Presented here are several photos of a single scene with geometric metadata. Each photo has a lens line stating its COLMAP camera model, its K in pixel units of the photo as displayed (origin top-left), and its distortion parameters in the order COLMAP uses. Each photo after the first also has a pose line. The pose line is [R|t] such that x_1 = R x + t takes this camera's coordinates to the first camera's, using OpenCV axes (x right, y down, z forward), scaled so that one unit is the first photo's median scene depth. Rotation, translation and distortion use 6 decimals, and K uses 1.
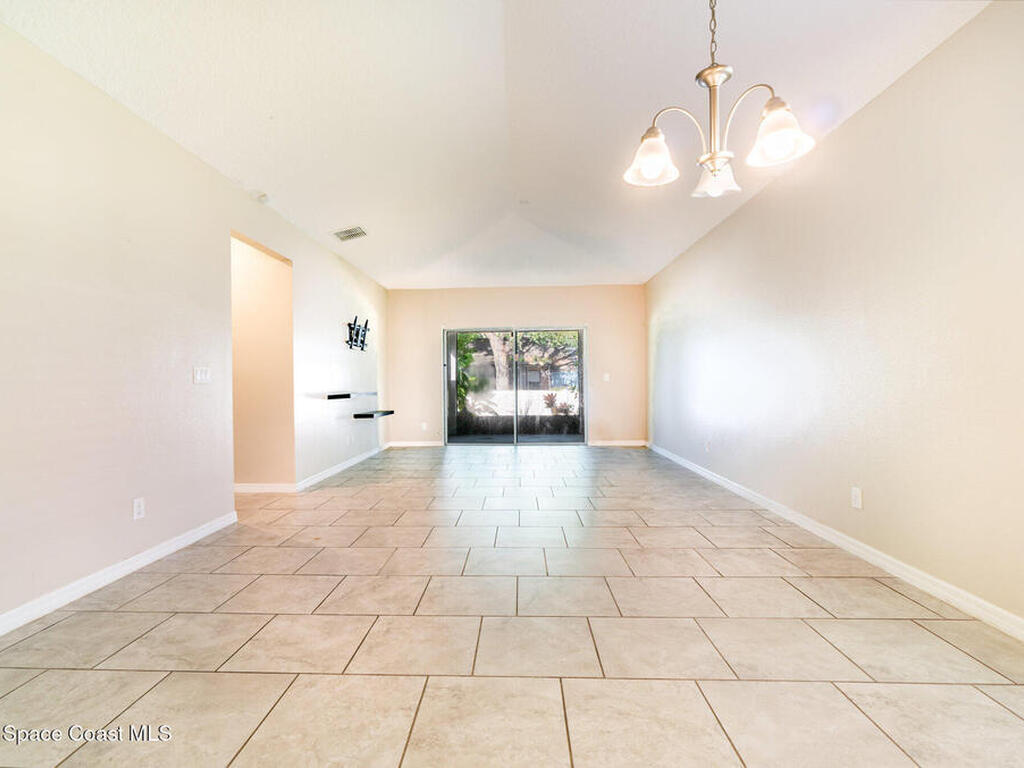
lens RADIAL K [[500.4, 0, 499.9], [0, 500.4, 380.0], [0, 0, 1]] dist [-0.001753, -0.000408]
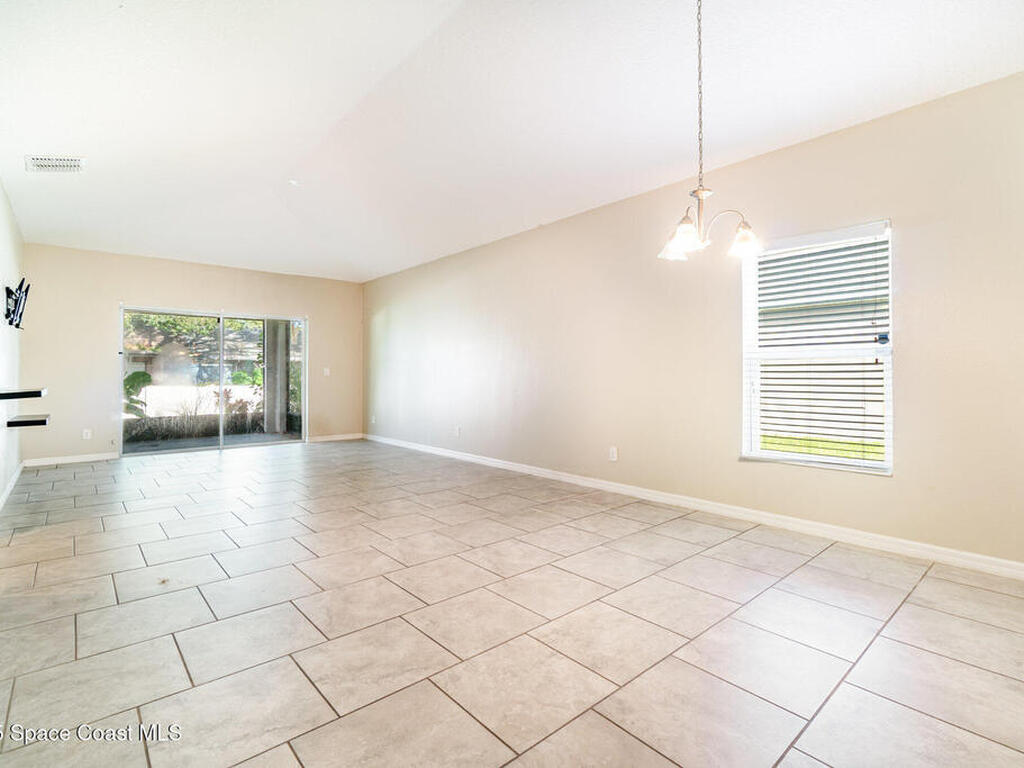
lens RADIAL K [[500.2, 0, 495.0], [0, 500.2, 375.1], [0, 0, 1]] dist [-0.003061, 0.001425]
pose [[0.735538, 0.010010, 0.677410, -0.254919], [-0.010310, 0.999940, -0.003581, 0.001144], [-0.677405, -0.004350, 0.735597, 0.053432]]
